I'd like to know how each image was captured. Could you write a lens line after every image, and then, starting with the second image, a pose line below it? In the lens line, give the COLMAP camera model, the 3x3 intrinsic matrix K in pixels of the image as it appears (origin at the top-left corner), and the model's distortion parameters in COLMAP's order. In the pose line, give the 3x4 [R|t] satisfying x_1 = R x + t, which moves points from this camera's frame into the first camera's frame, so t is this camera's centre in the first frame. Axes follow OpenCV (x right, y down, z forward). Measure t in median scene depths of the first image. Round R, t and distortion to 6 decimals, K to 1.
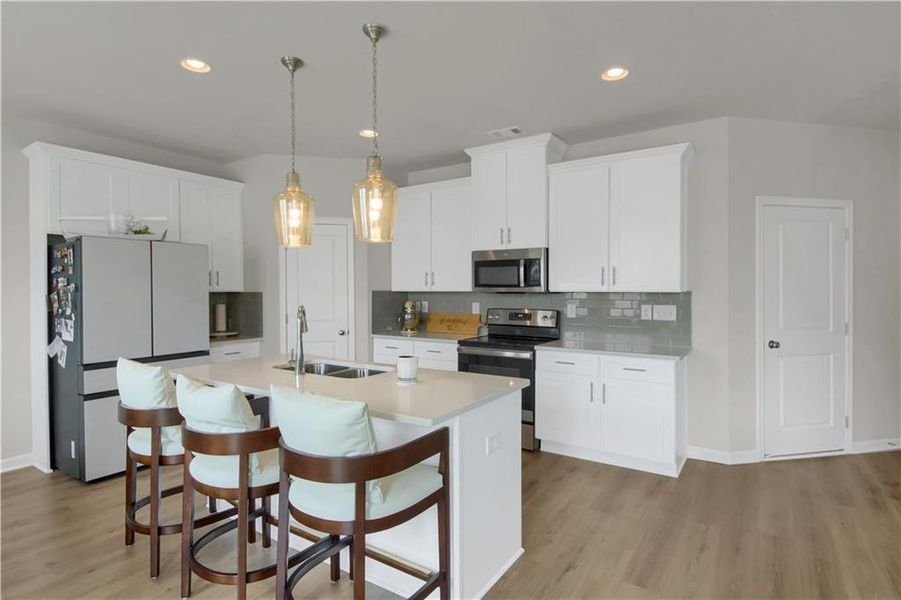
lens RADIAL K [[478.1, 0, 449.4], [0, 478.1, 289.9], [0, 0, 1]] dist [-0.064576, -0.000096]
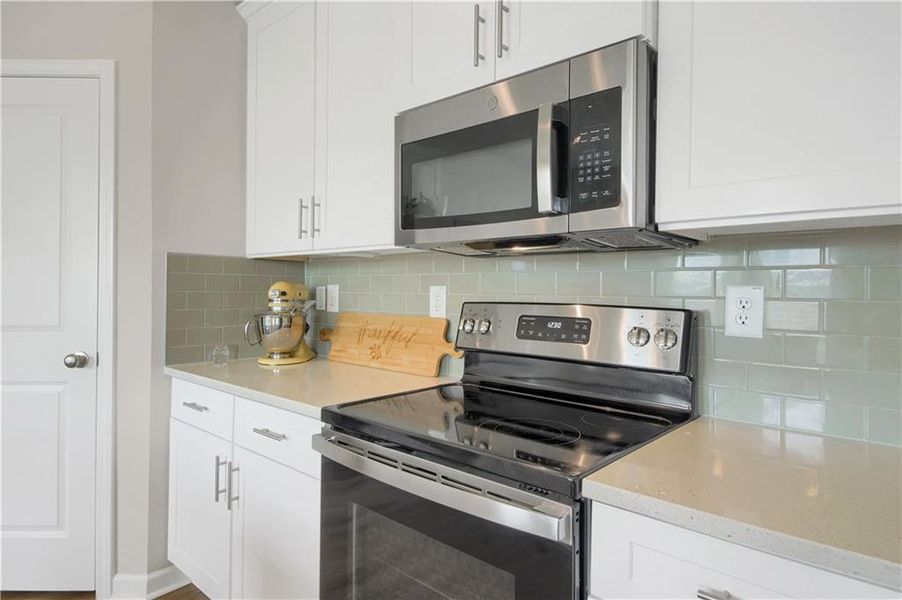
lens RADIAL K [[522.0, 0, 451.9], [0, 522.0, 284.7], [0, 0, 1]] dist [0.000165, -0.000073]
pose [[0.989500, 0.009086, -0.144248, 0.132153], [-0.011225, 0.999839, -0.014020, 0.033430], [0.144098, 0.015492, 0.989442, 0.661871]]
